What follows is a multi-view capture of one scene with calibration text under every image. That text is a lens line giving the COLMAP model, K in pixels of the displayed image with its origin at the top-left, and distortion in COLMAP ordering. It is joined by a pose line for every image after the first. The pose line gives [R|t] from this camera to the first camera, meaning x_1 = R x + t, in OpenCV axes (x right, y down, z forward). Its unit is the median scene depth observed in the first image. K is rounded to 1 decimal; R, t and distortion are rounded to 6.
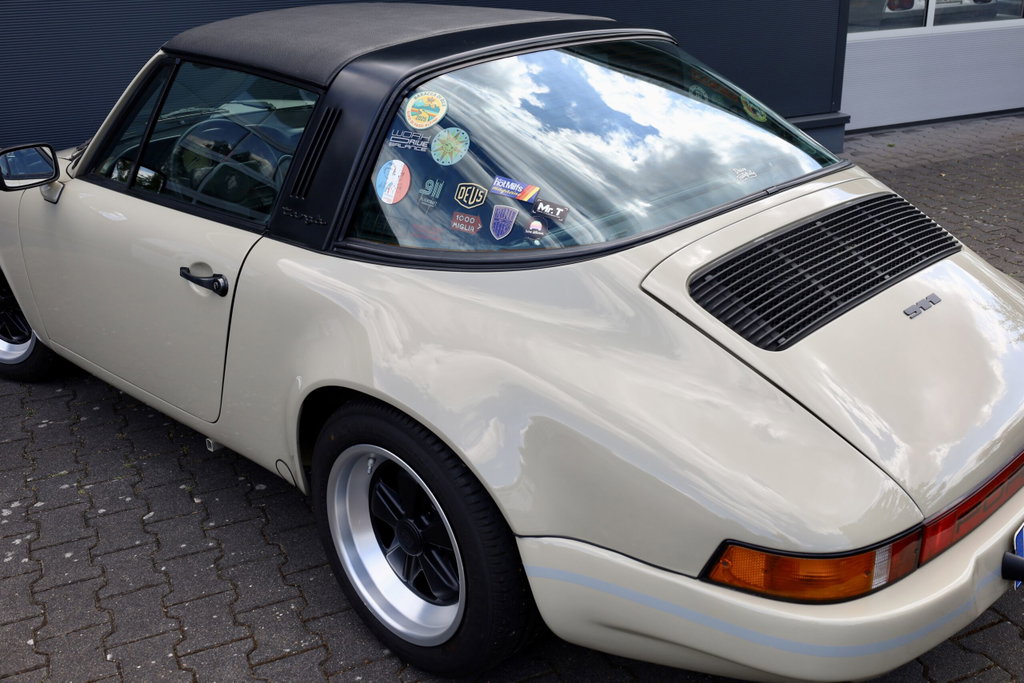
lens RADIAL K [[1045.2, 0, 512.0], [0, 1045.2, 341.5], [0, 0, 1]] dist [-0.007579, -0.007210]
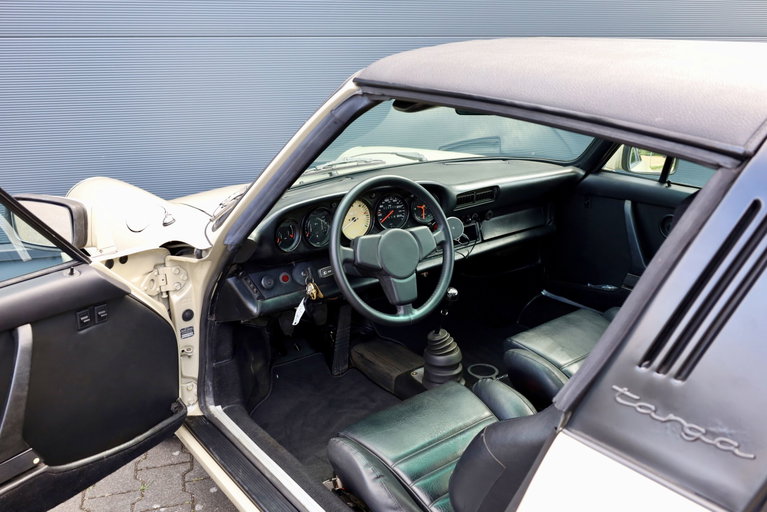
lens RADIAL K [[659.8, 0, 383.5], [0, 659.8, 256.0], [0, 0, 1]] dist [-0.004241, -0.002179]
pose [[0.990792, 0.062283, -0.120218, -0.301744], [-0.068803, 0.996333, -0.050862, -0.168801], [0.116609, 0.058665, 0.991444, 0.677638]]
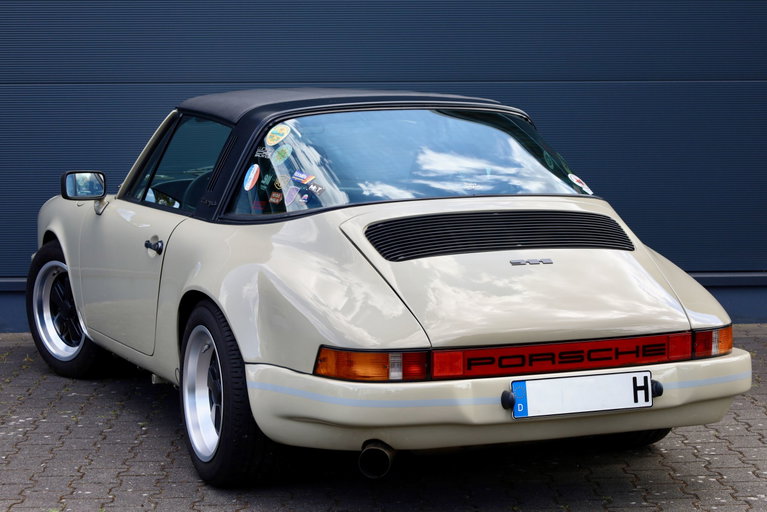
lens RADIAL K [[1864.4, 0, 383.5], [0, 1864.4, 256.0], [0, 0, 1]] dist [-0.051386, -0.300482]
pose [[0.918380, 0.059590, -0.391187, 1.123076], [-0.163854, 0.957126, -0.238875, 0.573687], [0.360181, 0.283475, 0.888770, -1.338546]]
